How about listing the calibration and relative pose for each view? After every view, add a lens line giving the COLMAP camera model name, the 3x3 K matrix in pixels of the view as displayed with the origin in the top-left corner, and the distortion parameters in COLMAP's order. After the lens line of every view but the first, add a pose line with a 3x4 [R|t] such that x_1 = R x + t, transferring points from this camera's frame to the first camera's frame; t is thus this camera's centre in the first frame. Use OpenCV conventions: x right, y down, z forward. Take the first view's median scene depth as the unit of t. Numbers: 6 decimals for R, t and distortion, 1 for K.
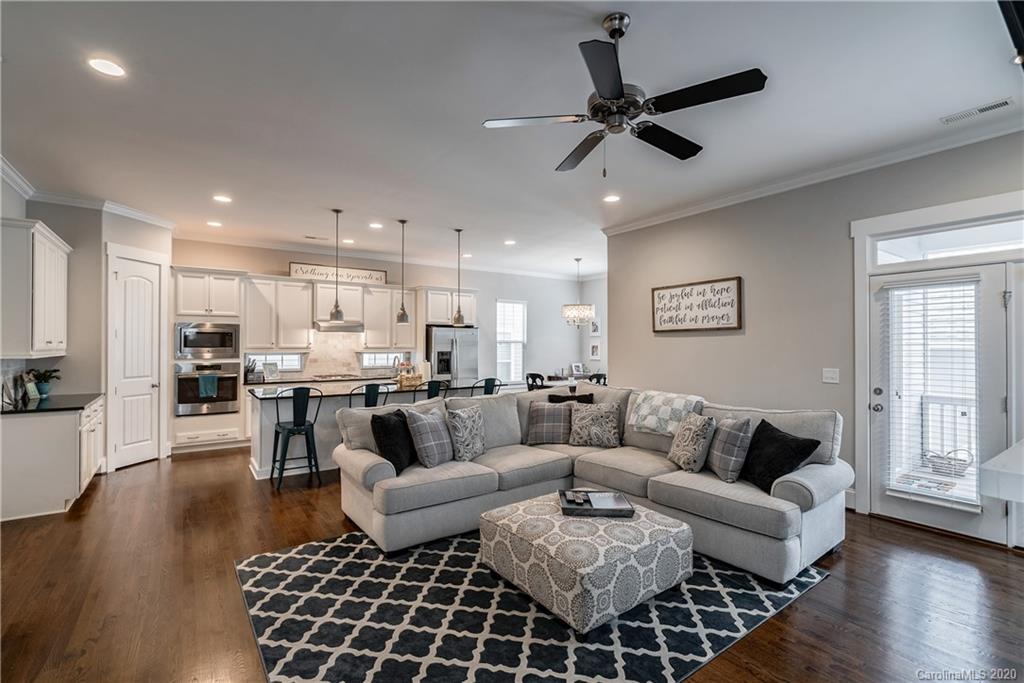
lens RADIAL K [[469.5, 0, 507.3], [0, 469.5, 341.5], [0, 0, 1]] dist [0.000942, 0.000026]
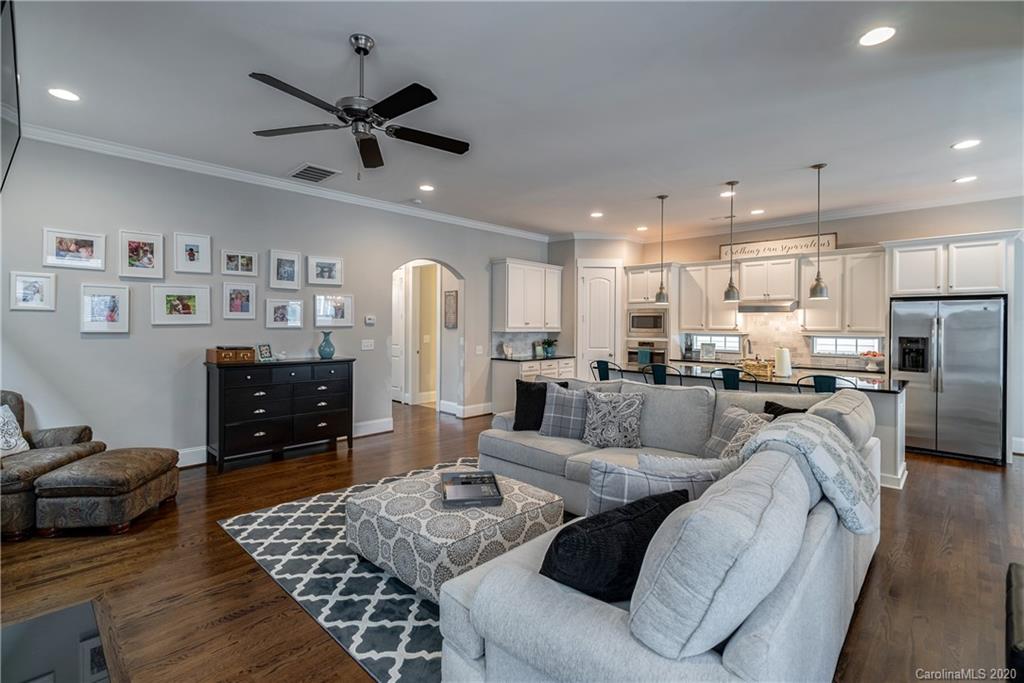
lens RADIAL K [[471.5, 0, 513.0], [0, 471.5, 327.4], [0, 0, 1]] dist [0.001113, -0.000392]
pose [[0.192412, 0.003977, -0.981306, 0.533583], [-0.000609, 0.999992, 0.003934, 0.006696], [0.981314, -0.000160, 0.192413, 0.421631]]
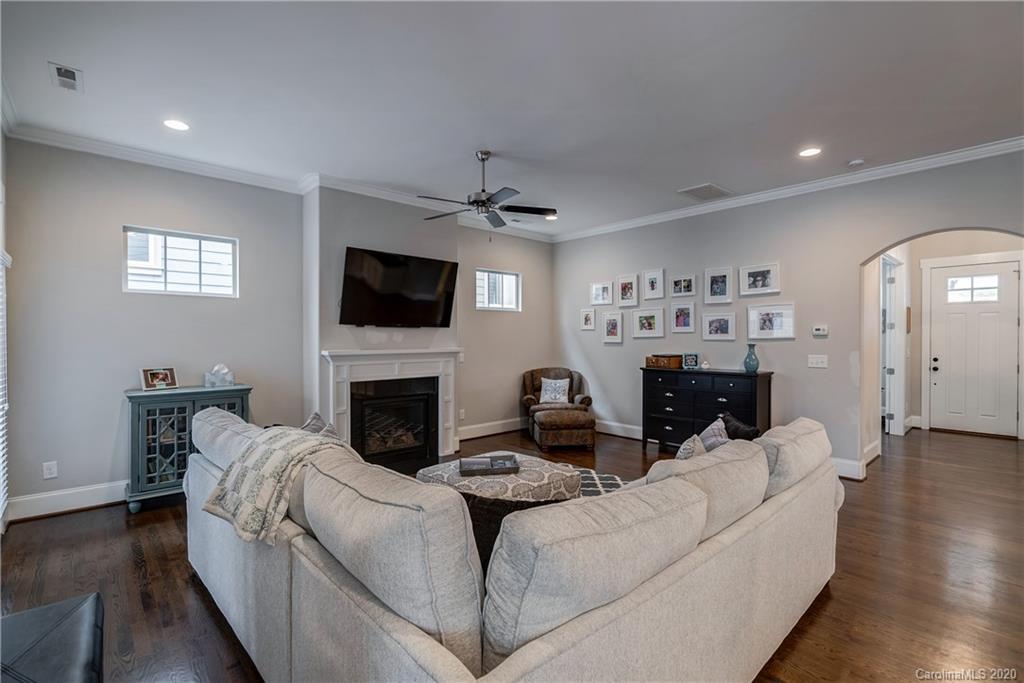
lens RADIAL K [[472.7, 0, 509.2], [0, 472.7, 343.4], [0, 0, 1]] dist [-0.002435, 0.000130]
pose [[-0.991973, 0.001190, -0.126442, 0.130745], [0.000109, 0.999963, 0.008554, 0.010068], [0.126448, 0.008471, -0.991937, 1.038203]]
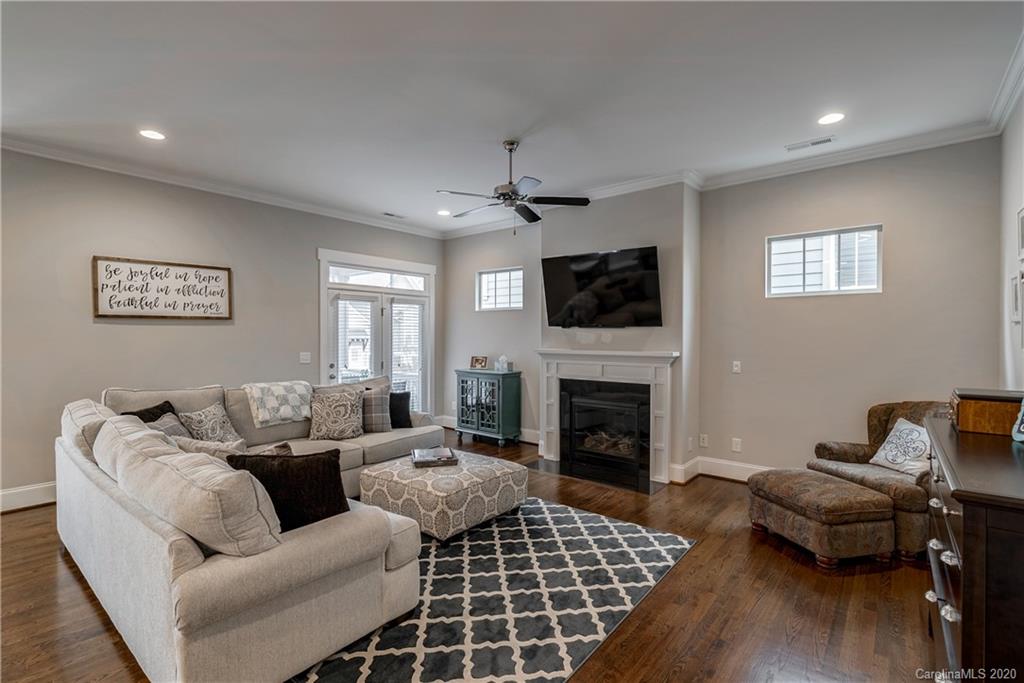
lens RADIAL K [[470.1, 0, 517.5], [0, 470.1, 342.4], [0, 0, 1]] dist [-0.001541, 0.000075]
pose [[-0.276622, -0.012928, 0.960892, -0.525379], [-0.007823, 0.999907, 0.011201, 0.006012], [-0.960947, -0.004418, -0.276697, 0.536045]]
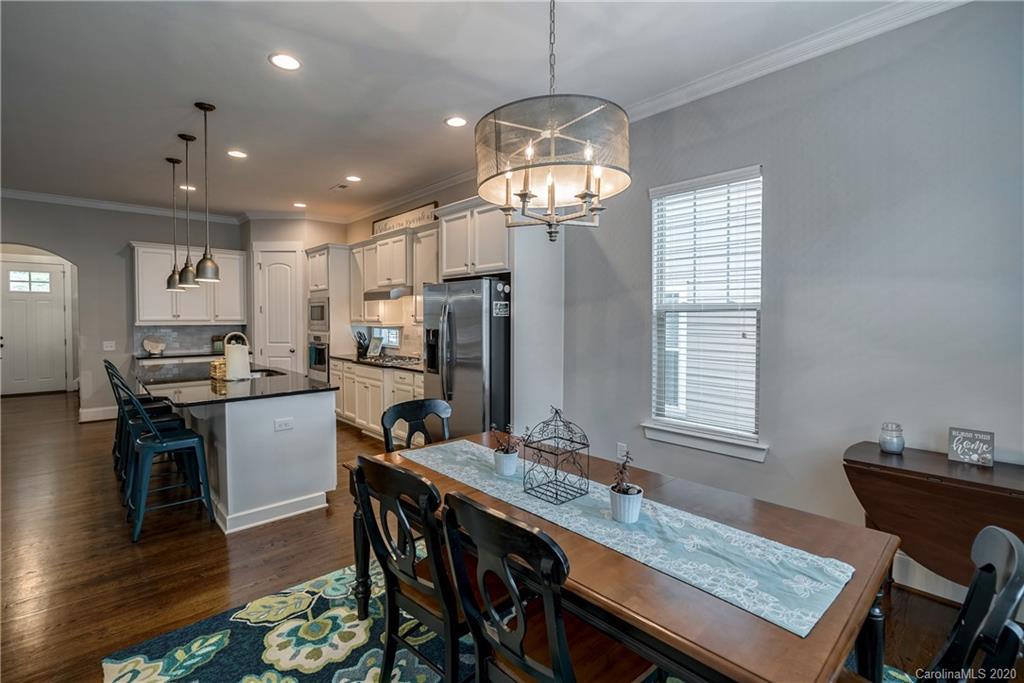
lens RADIAL K [[471.5, 0, 513.0], [0, 471.5, 327.4], [0, 0, 1]] dist [0.001113, -0.000392]
pose [[0.129871, 0.017234, -0.991381, 0.513884], [0.006028, 0.999817, 0.018171, 0.013311], [0.991513, -0.008336, 0.129744, 1.334331]]
